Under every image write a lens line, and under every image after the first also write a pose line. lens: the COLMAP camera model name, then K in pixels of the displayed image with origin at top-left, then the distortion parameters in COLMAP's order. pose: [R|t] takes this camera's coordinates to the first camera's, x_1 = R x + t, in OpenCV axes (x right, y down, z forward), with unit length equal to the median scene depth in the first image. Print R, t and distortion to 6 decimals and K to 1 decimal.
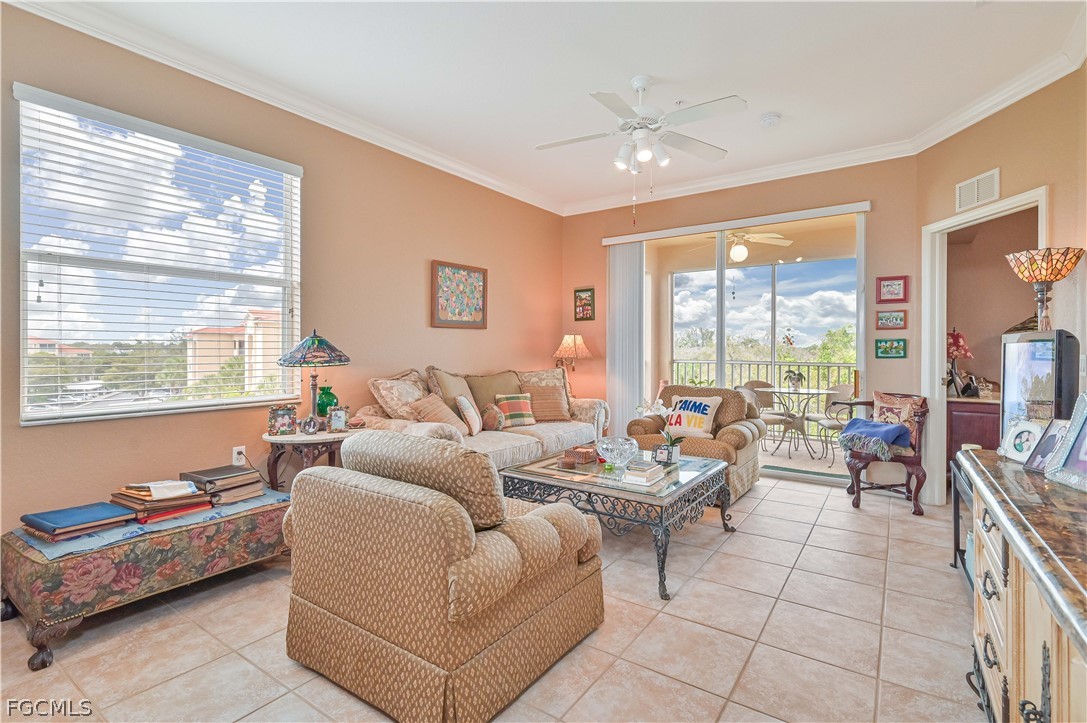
lens RADIAL K [[514.6, 0, 541.2], [0, 514.6, 353.7], [0, 0, 1]] dist [0.006275, 0.000961]
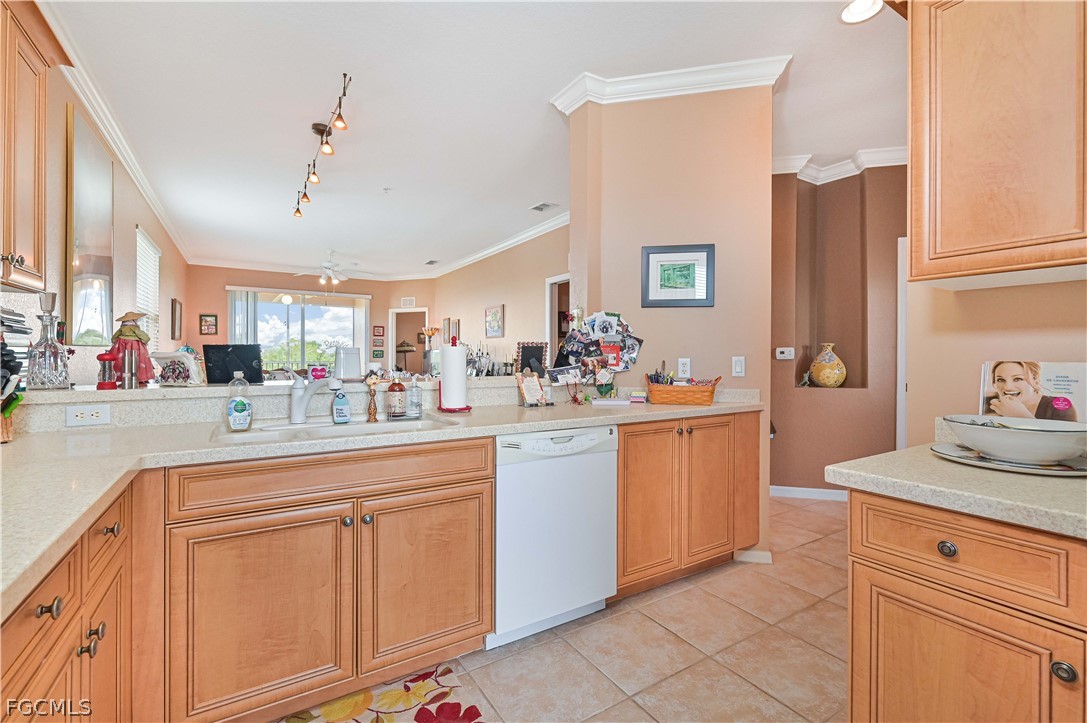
lens RADIAL K [[480.4, 0, 545.8], [0, 480.4, 354.8], [0, 0, 1]] dist [-0.006645, 0.001157]
pose [[0.388384, 0.003205, 0.921492, -1.162969], [0.005199, 0.999970, -0.005670, 0.010271], [-0.921483, 0.006993, 0.388355, -0.674565]]
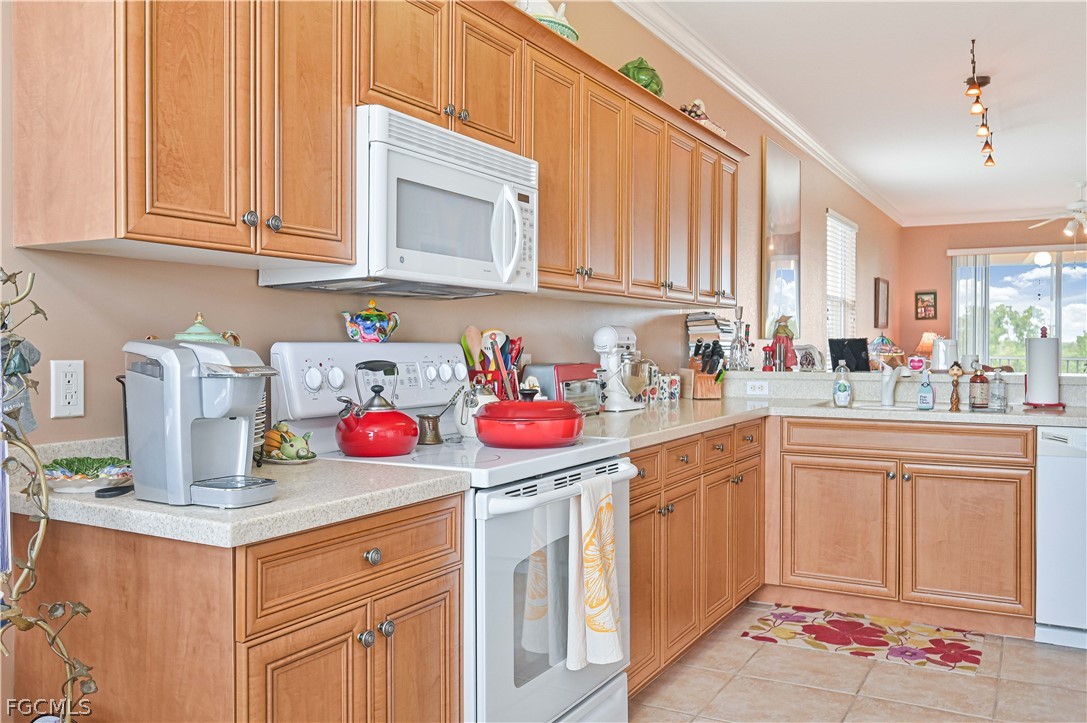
lens RADIAL K [[894.1, 0, 538.7], [0, 894.1, 365.2], [0, 0, 1]] dist [-0.016327, 0.006969]
pose [[0.995733, -0.000984, 0.092273, -1.310832], [-0.000286, 0.999906, 0.013741, 0.013163], [-0.092278, -0.013709, 0.995639, -1.227195]]
